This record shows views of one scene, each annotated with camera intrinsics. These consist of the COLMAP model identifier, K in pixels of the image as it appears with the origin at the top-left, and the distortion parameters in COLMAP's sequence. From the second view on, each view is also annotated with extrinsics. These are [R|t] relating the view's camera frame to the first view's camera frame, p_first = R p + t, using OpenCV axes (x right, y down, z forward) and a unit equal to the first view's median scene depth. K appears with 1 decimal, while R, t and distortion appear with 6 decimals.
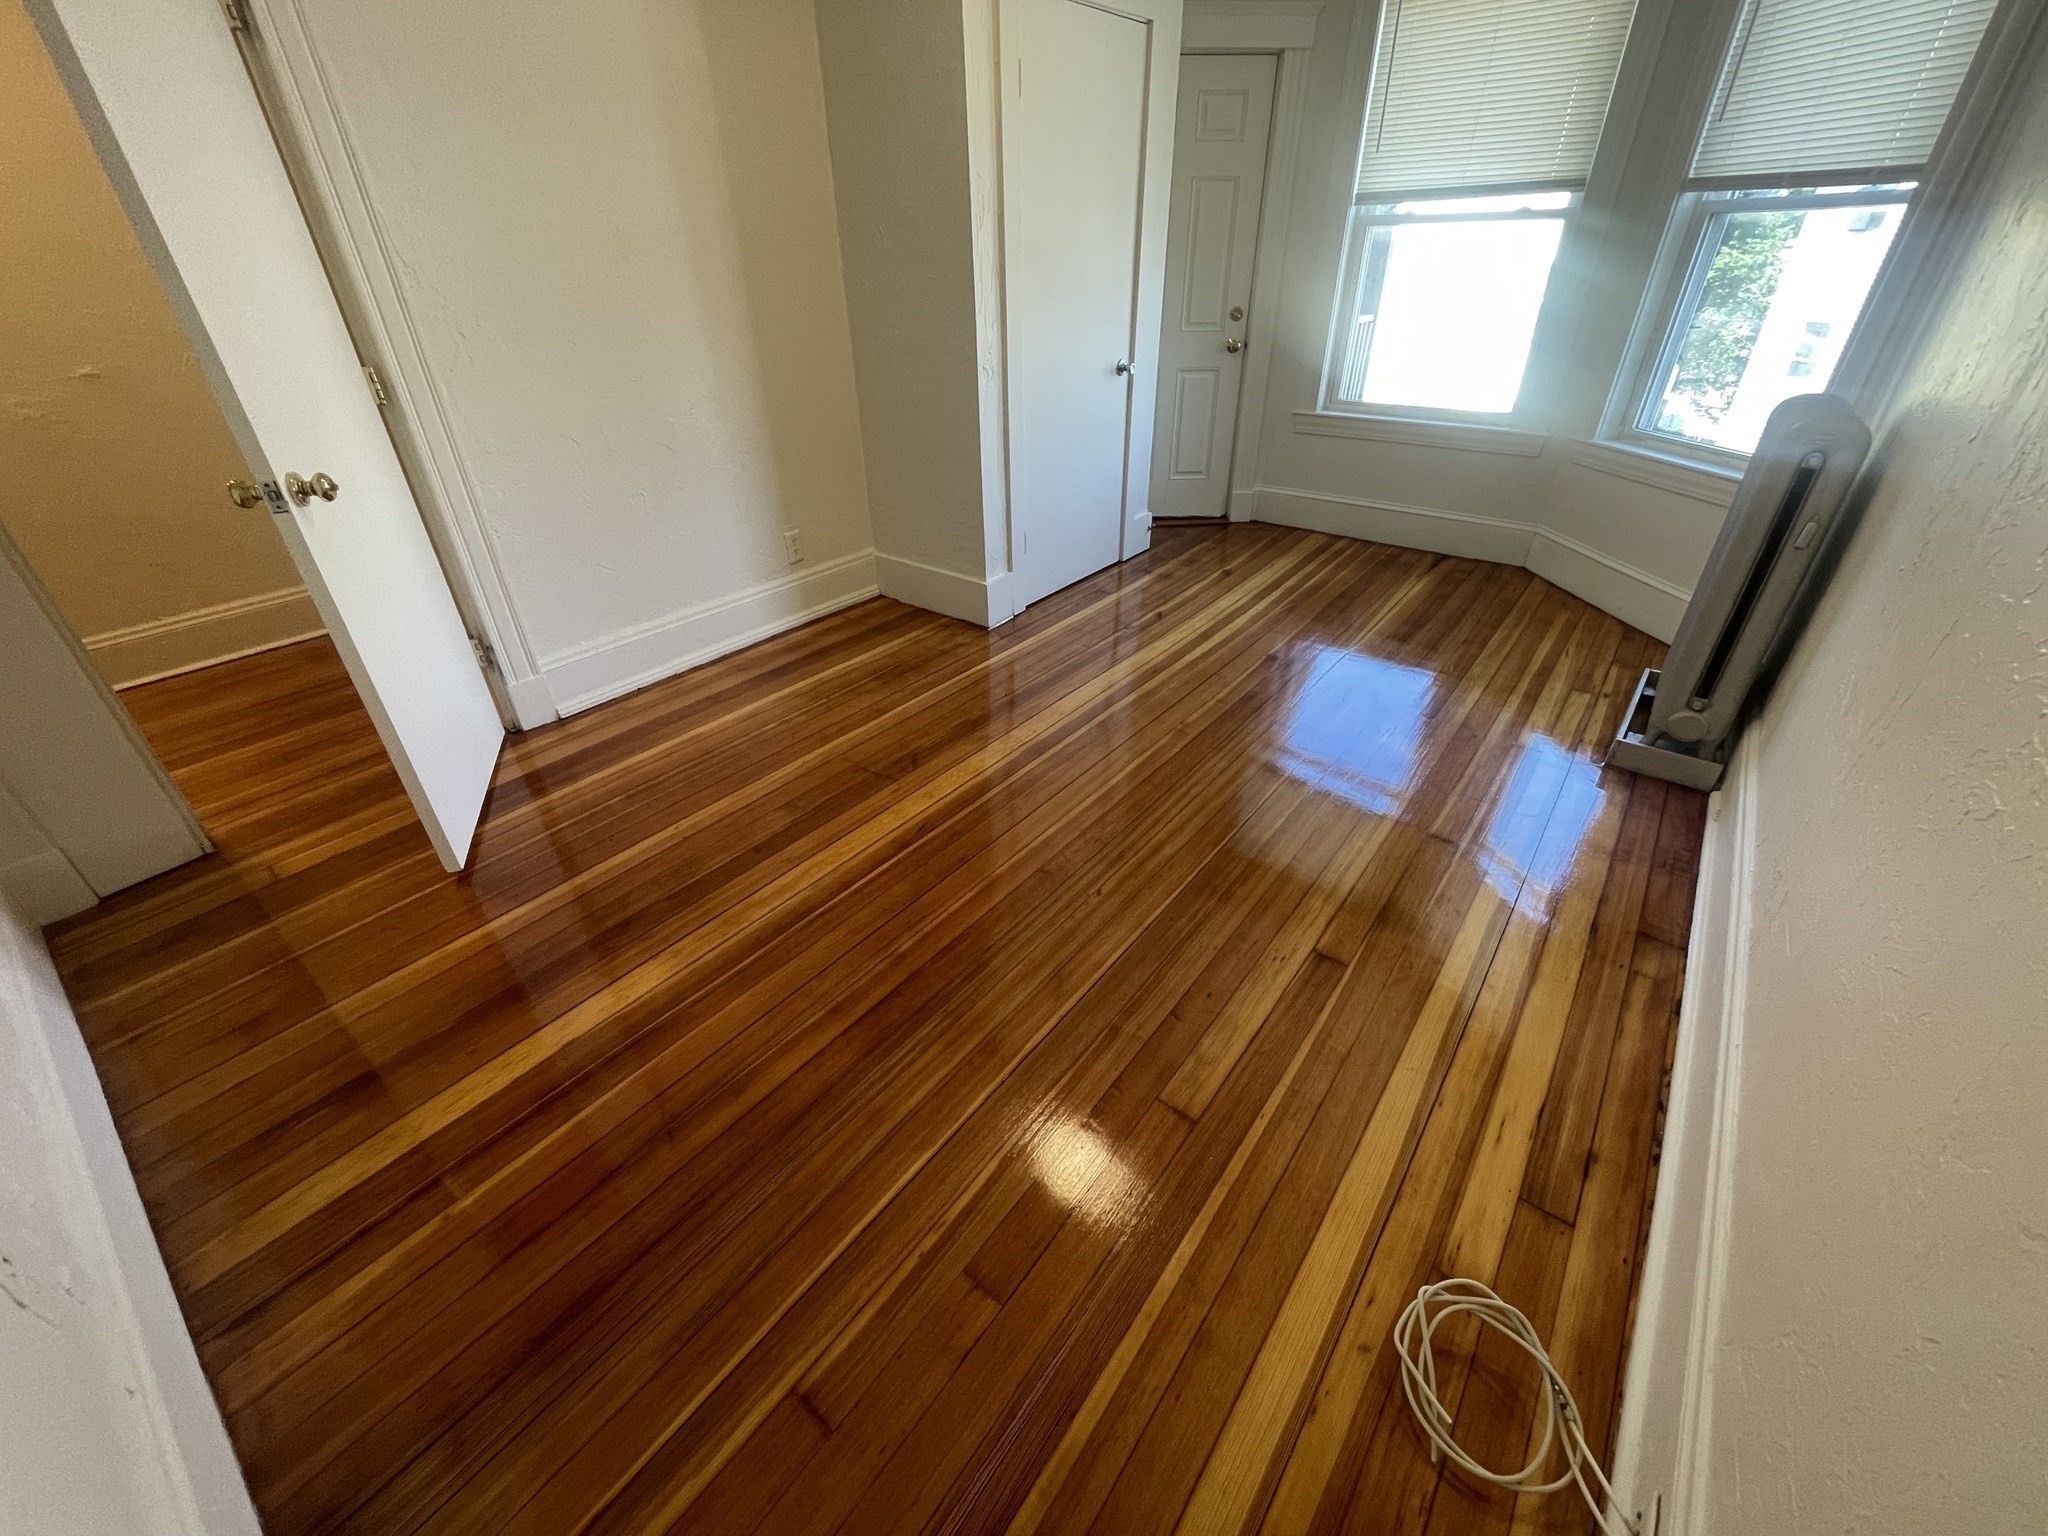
lens RADIAL K [[835.2, 0, 1024.0], [0, 835.2, 768.0], [0, 0, 1]] dist [-0.006296, 0.000028]
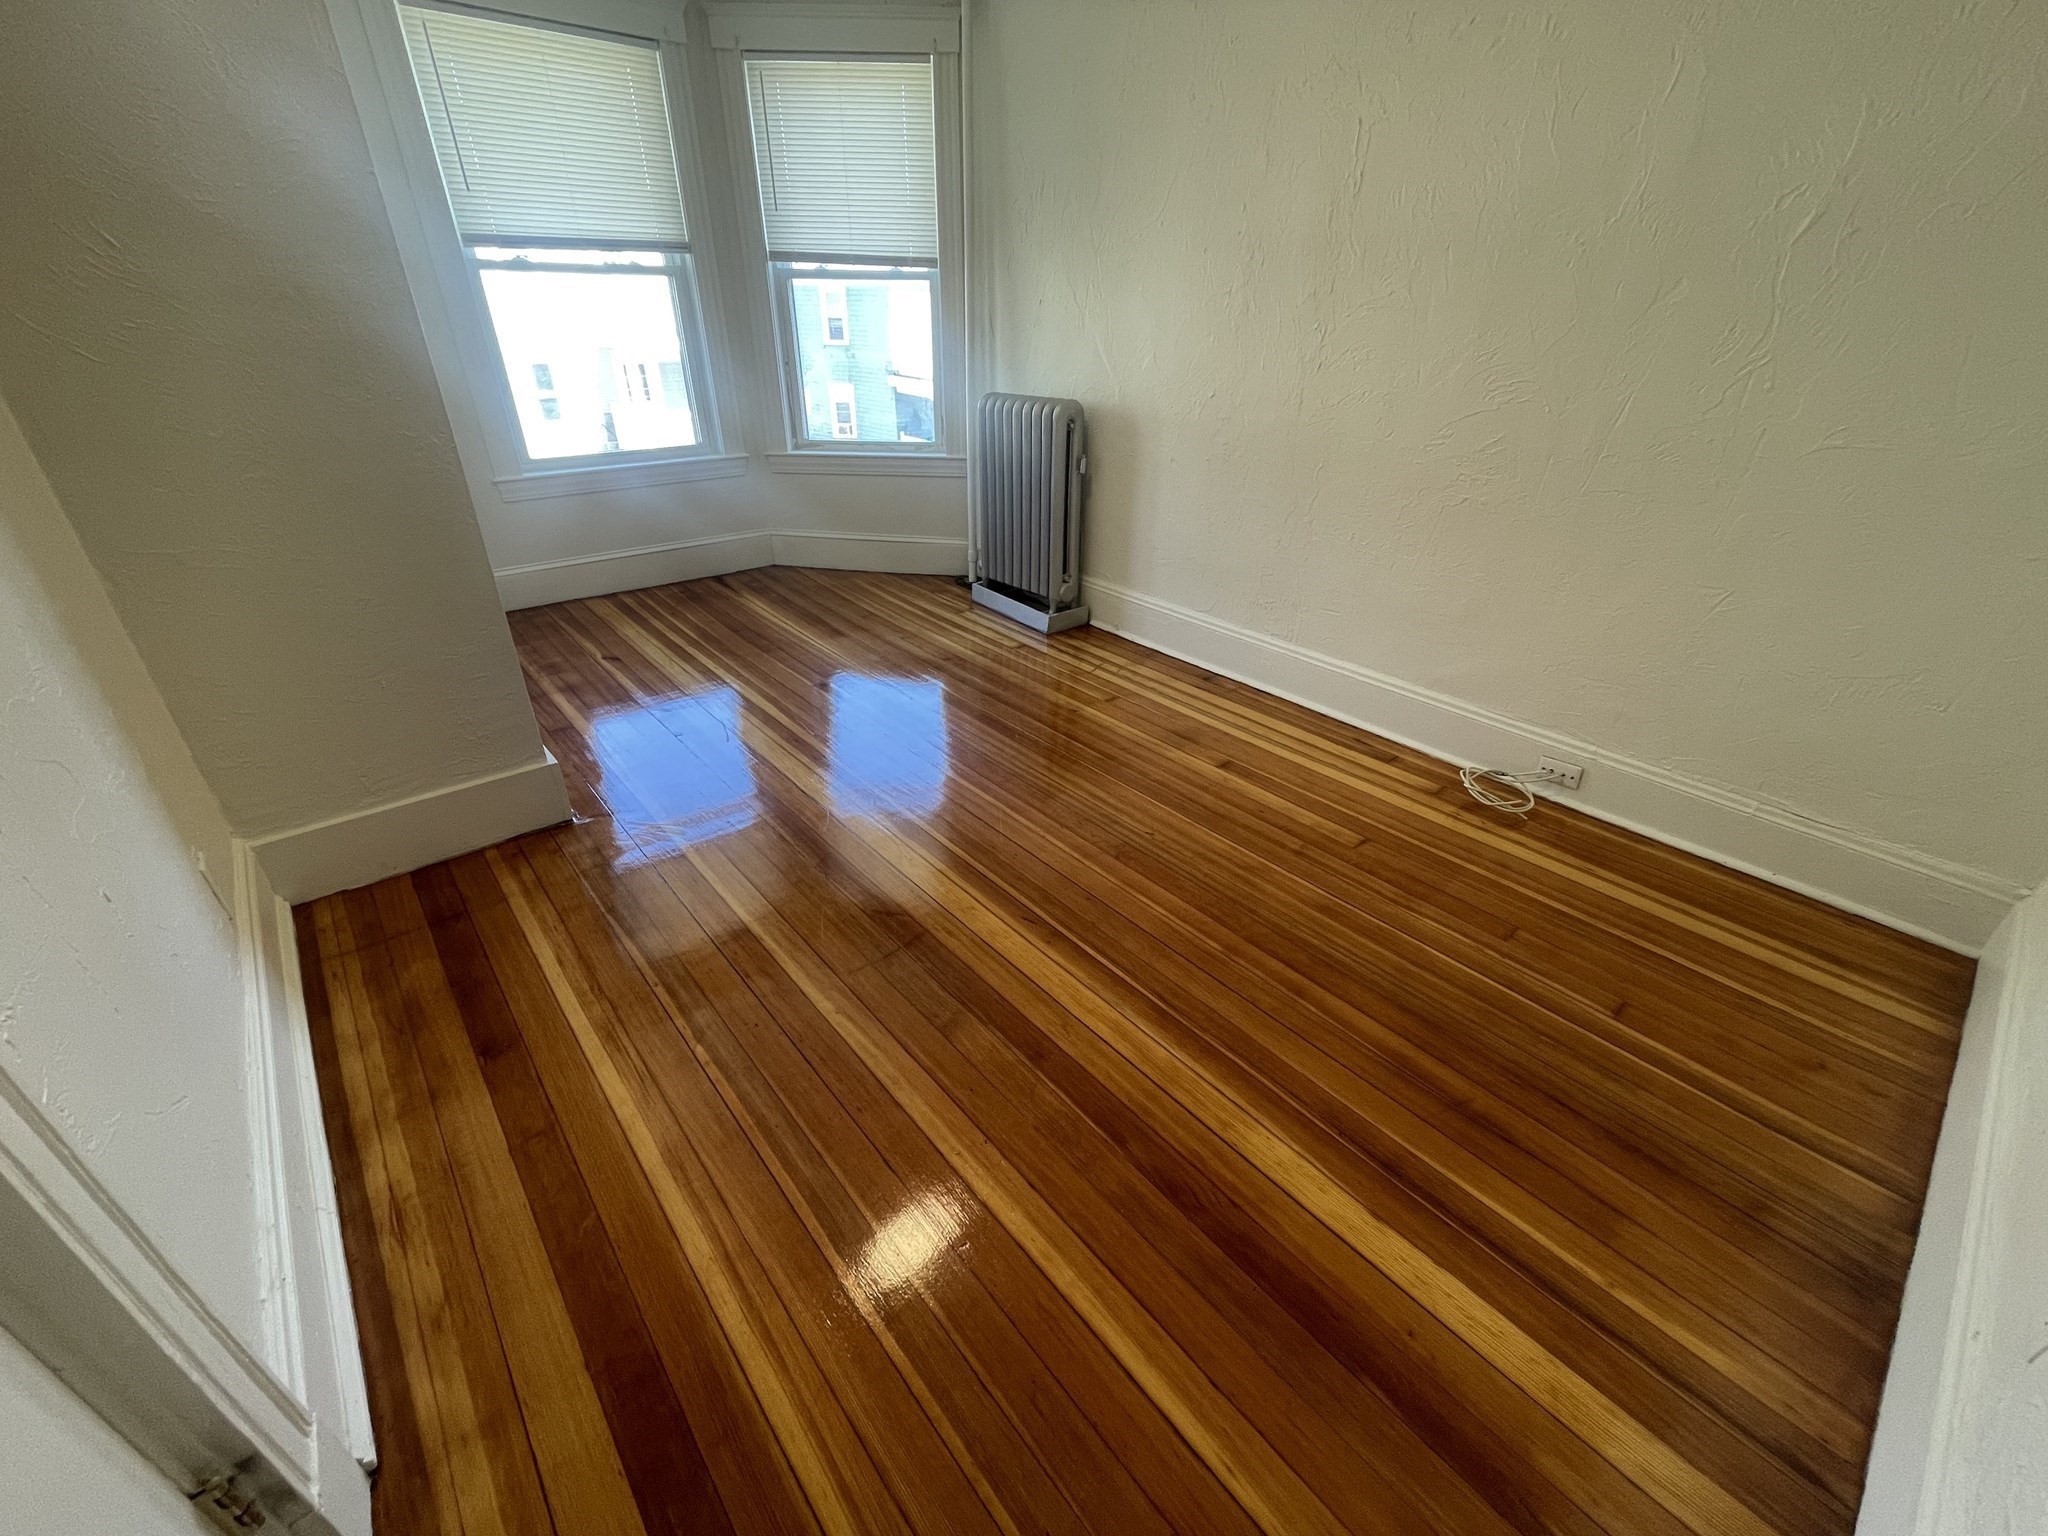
lens RADIAL K [[821.6, 0, 1029.0], [0, 821.6, 769.8], [0, 0, 1]] dist [-0.002942, -0.000579]
pose [[0.191841, -0.469223, 0.861990, -0.602204], [0.499490, 0.802724, 0.325798, -0.259324], [-0.844812, 0.368054, 0.388368, 0.434080]]
